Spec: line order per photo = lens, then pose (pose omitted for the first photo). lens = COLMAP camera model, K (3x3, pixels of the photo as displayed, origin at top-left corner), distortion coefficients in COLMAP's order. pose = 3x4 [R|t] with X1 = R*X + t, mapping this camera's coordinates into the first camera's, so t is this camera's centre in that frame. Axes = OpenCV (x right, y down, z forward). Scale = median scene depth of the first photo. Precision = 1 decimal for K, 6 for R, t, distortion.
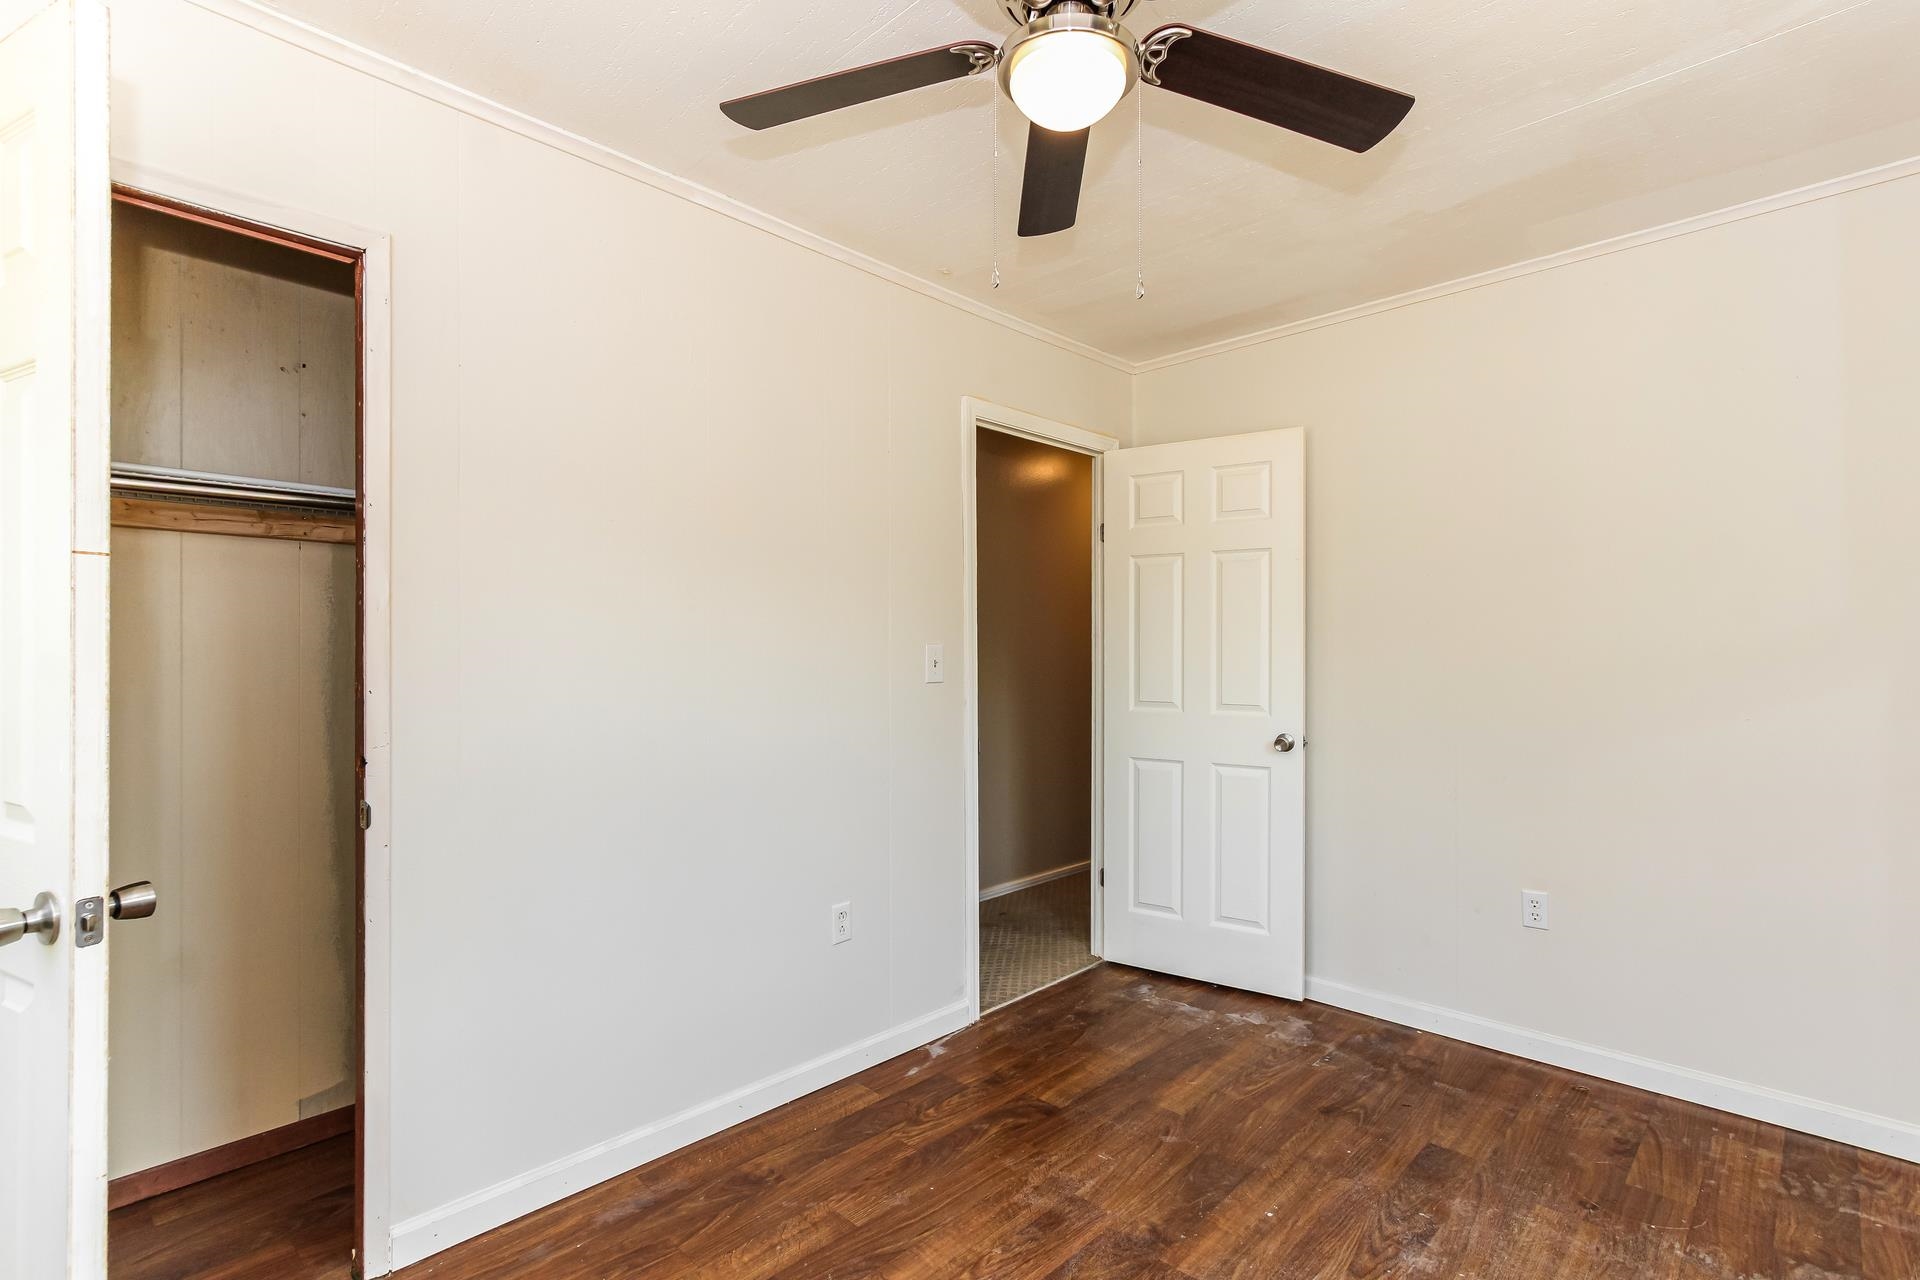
lens RADIAL K [[892.0, 0, 953.2], [0, 892.0, 627.5], [0, 0, 1]] dist [-0.003013, -0.000011]
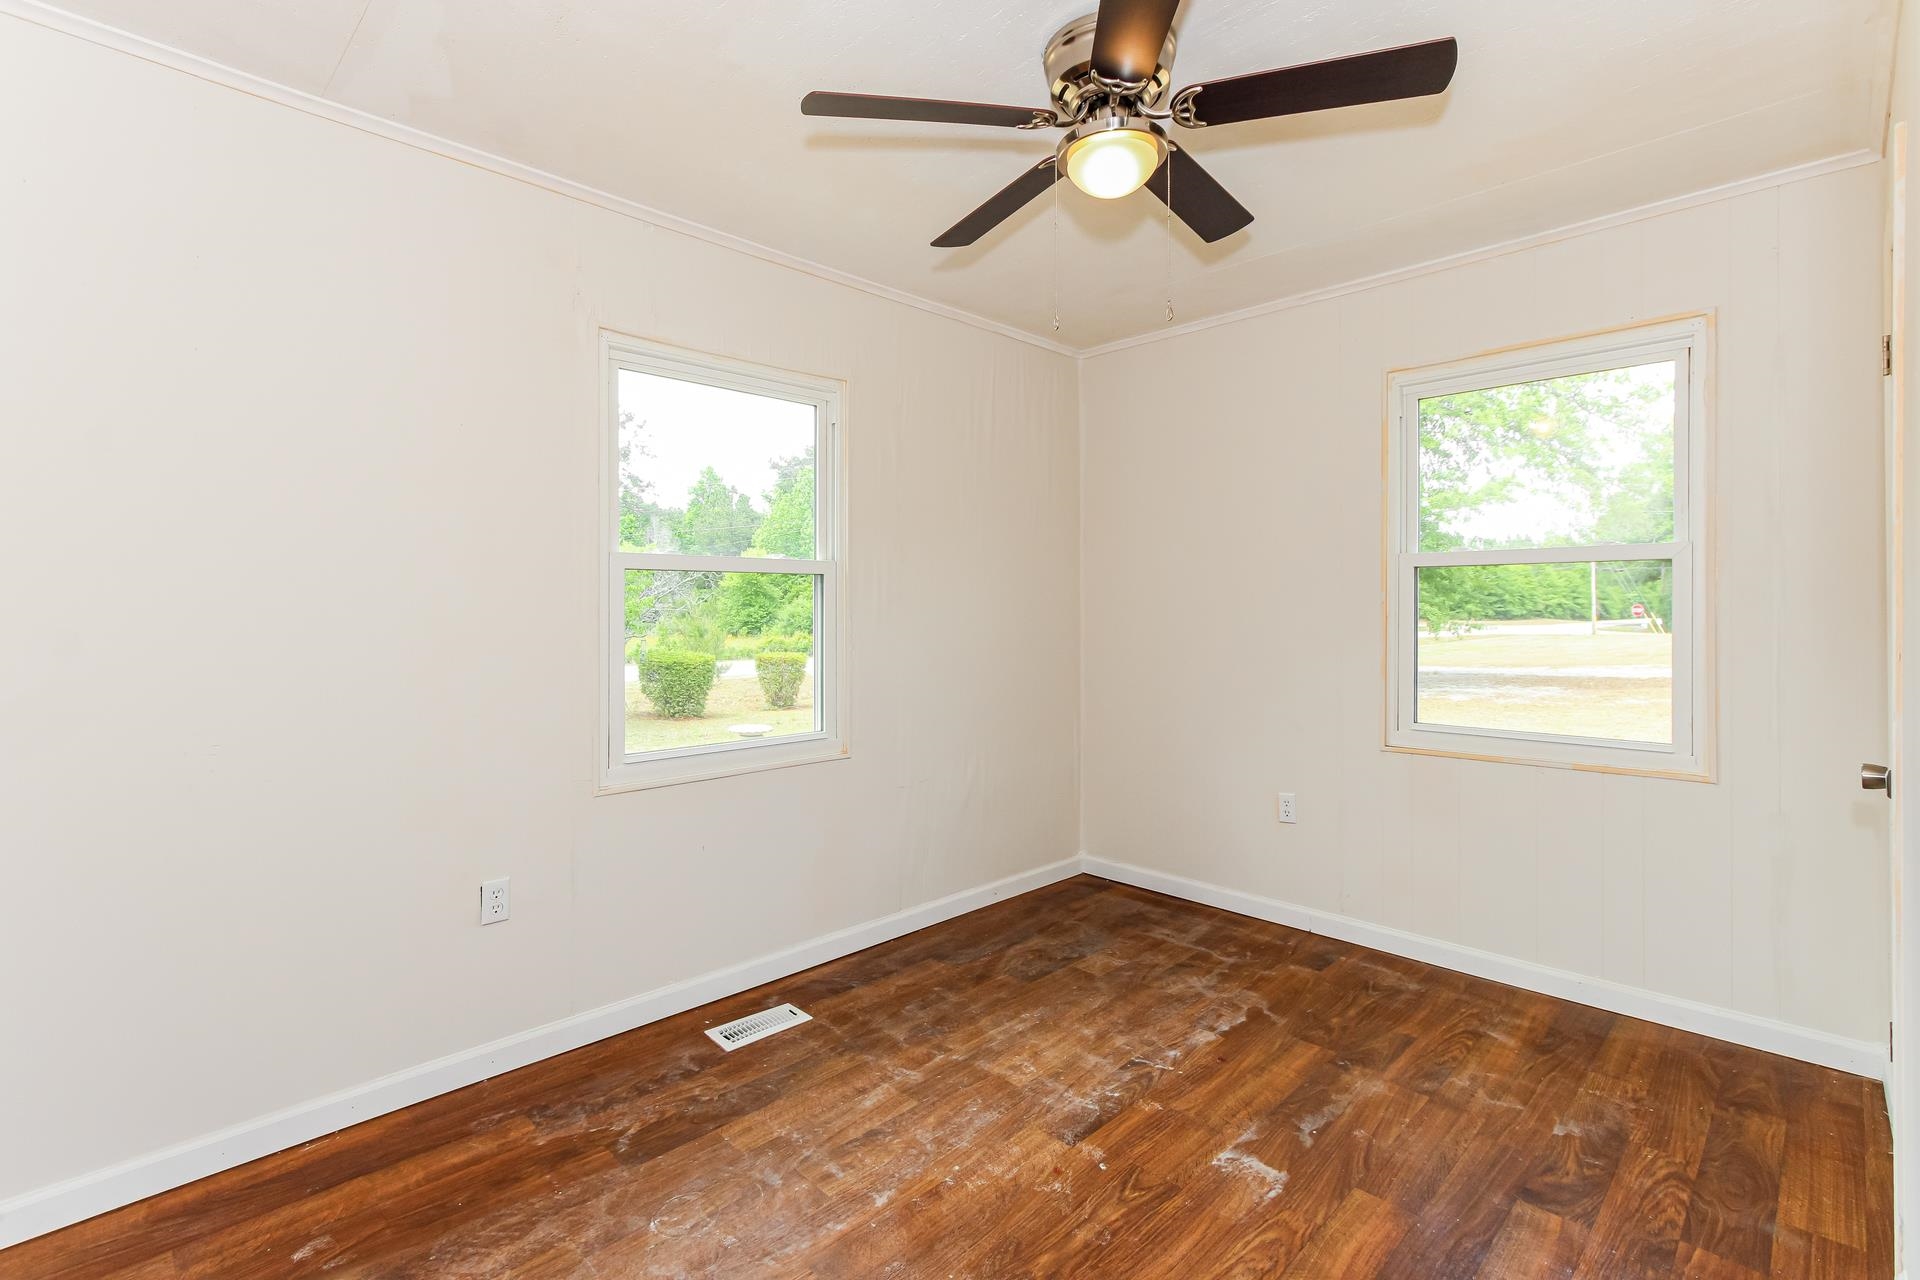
lens RADIAL K [[892.0, 0, 953.2], [0, 892.0, 627.5], [0, 0, 1]] dist [-0.003013, -0.000011]
pose [[-0.999940, 0.004635, 0.009877, 0.602007], [0.004641, 0.999989, 0.000568, 0.045367], [-0.009875, 0.000614, -0.999951, 1.786362]]
